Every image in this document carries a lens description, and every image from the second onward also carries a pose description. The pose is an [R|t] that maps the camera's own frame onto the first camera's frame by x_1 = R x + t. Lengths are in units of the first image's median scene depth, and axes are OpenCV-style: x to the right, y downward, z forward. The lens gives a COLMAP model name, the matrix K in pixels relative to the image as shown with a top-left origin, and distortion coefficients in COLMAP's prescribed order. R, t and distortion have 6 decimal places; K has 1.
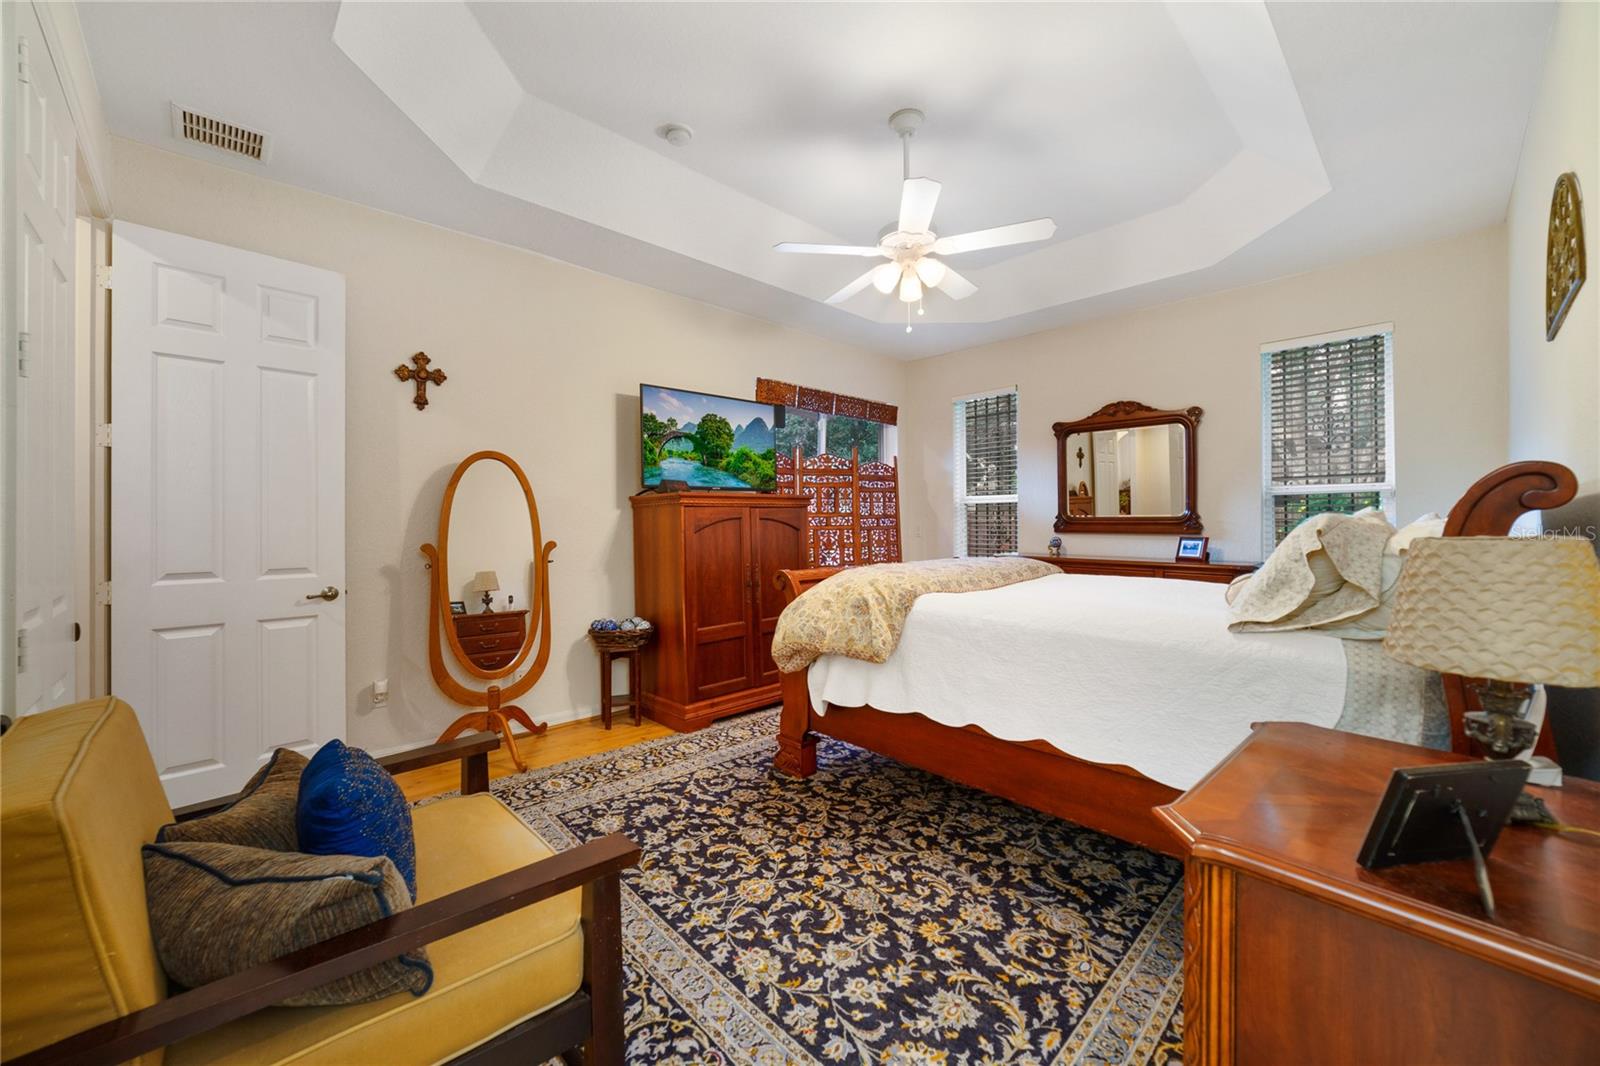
lens RADIAL K [[618.9, 0, 793.0], [0, 618.9, 526.7], [0, 0, 1]] dist [0.000060, 0.000210]
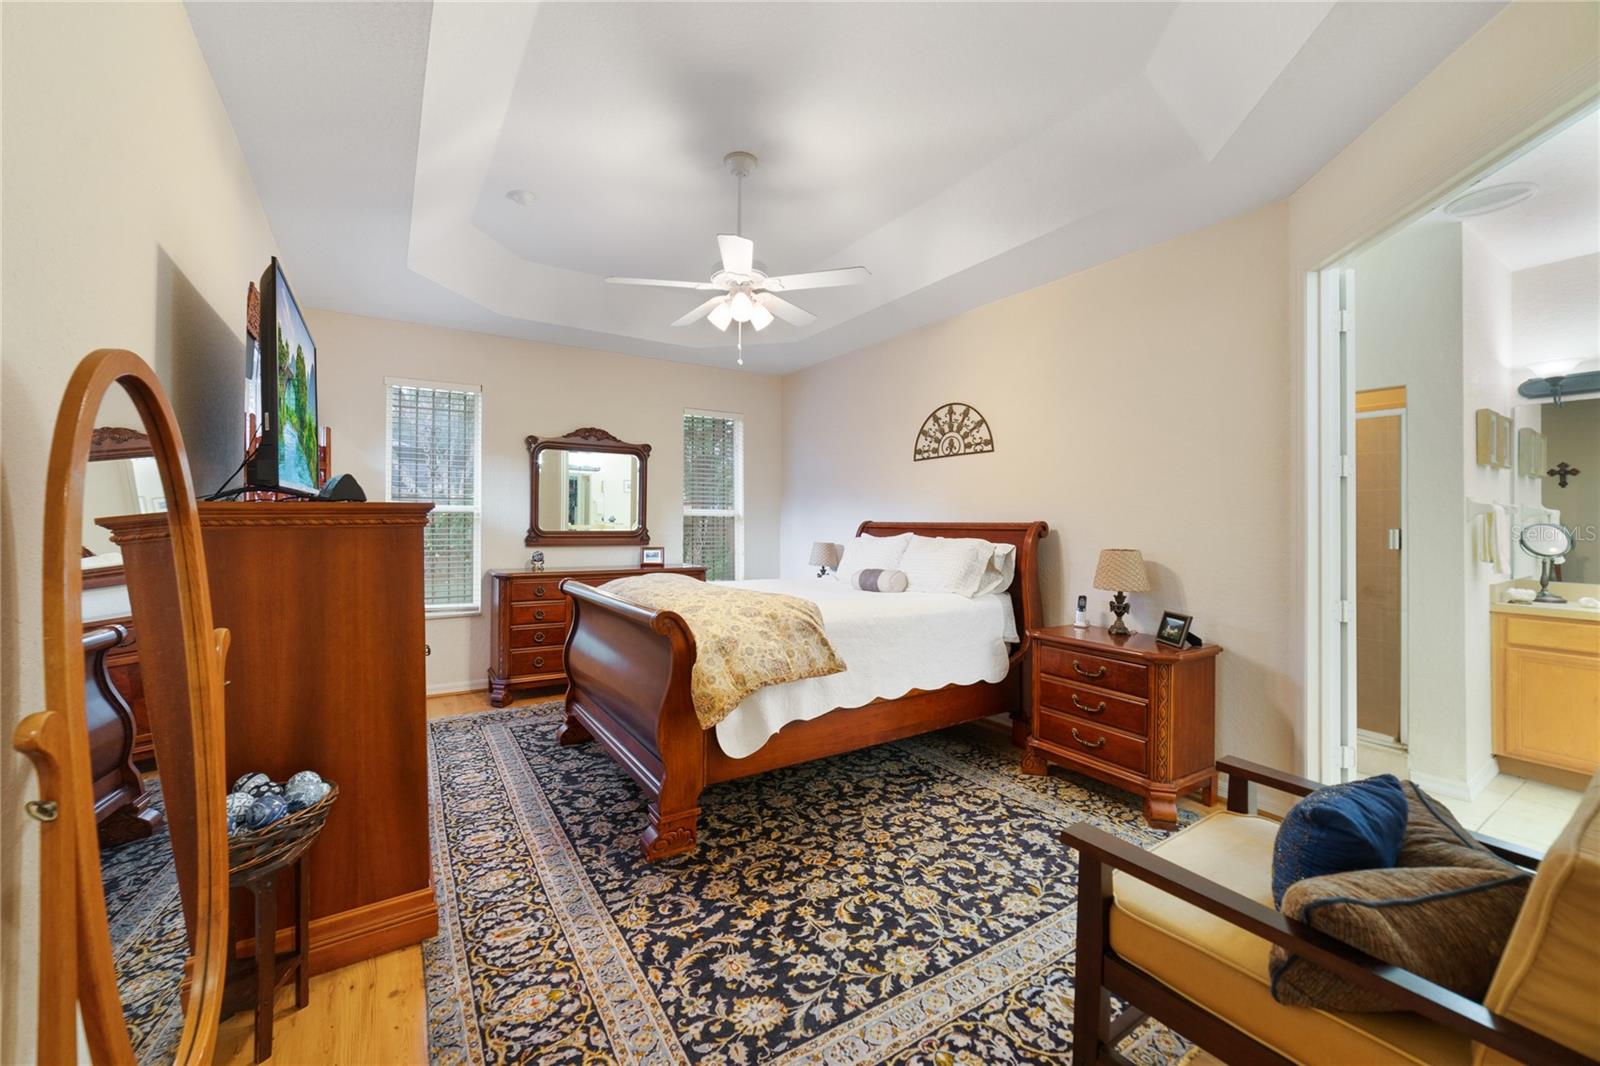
lens RADIAL K [[618.9, 0, 793.0], [0, 618.9, 526.7], [0, 0, 1]] dist [0.000060, 0.000210]
pose [[0.161561, 0.006329, 0.986842, -1.048849], [-0.006254, 0.999966, -0.005389, -0.039914], [-0.986843, -0.005301, 0.161595, 0.954183]]
